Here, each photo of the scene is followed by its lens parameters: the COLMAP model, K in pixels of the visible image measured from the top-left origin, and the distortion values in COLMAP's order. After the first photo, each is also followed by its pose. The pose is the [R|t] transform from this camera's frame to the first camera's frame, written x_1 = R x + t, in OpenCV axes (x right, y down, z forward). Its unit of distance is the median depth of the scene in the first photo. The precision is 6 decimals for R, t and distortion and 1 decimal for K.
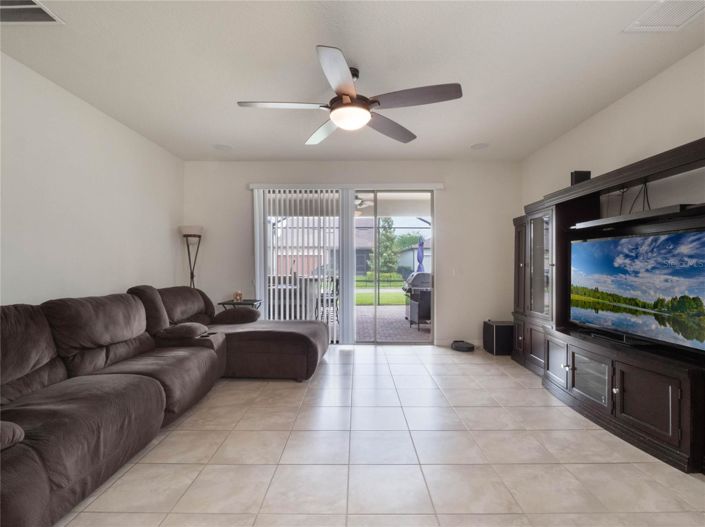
lens RADIAL K [[353.8, 0, 355.0], [0, 353.8, 262.0], [0, 0, 1]] dist [-0.001336, -0.002513]
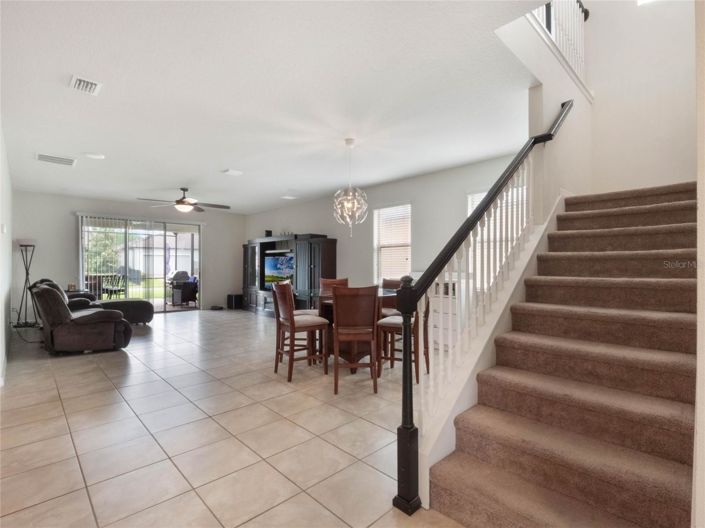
lens RADIAL K [[353.8, 0, 346.7], [0, 353.8, 269.9], [0, 0, 1]] dist [-0.001336, -0.002513]
pose [[0.727548, -0.007884, 0.686012, -0.846558], [-0.009286, 0.999729, 0.021338, -0.031660], [-0.685994, -0.021894, 0.727277, -1.496221]]
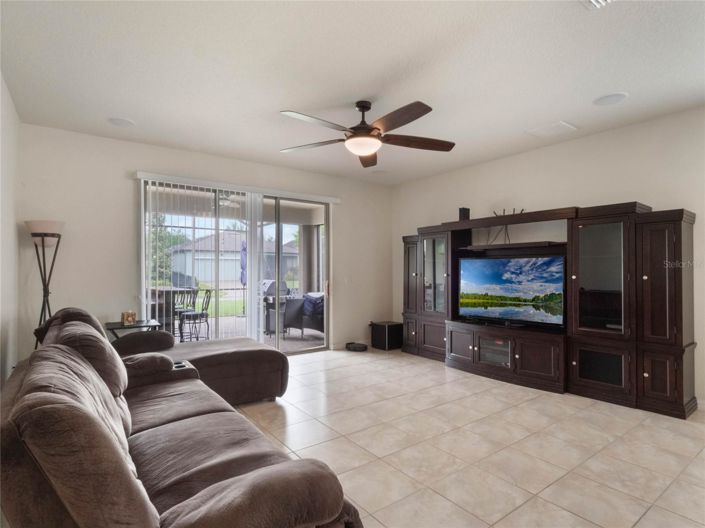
lens RADIAL K [[372.6, 0, 357.4], [0, 372.6, 279.2], [0, 0, 1]] dist [-0.018701, -0.000758]
pose [[0.795702, -0.010412, 0.605599, -0.698012], [-0.010962, 0.999441, 0.031586, -0.028005], [-0.605590, -0.031772, 0.795143, 0.089394]]
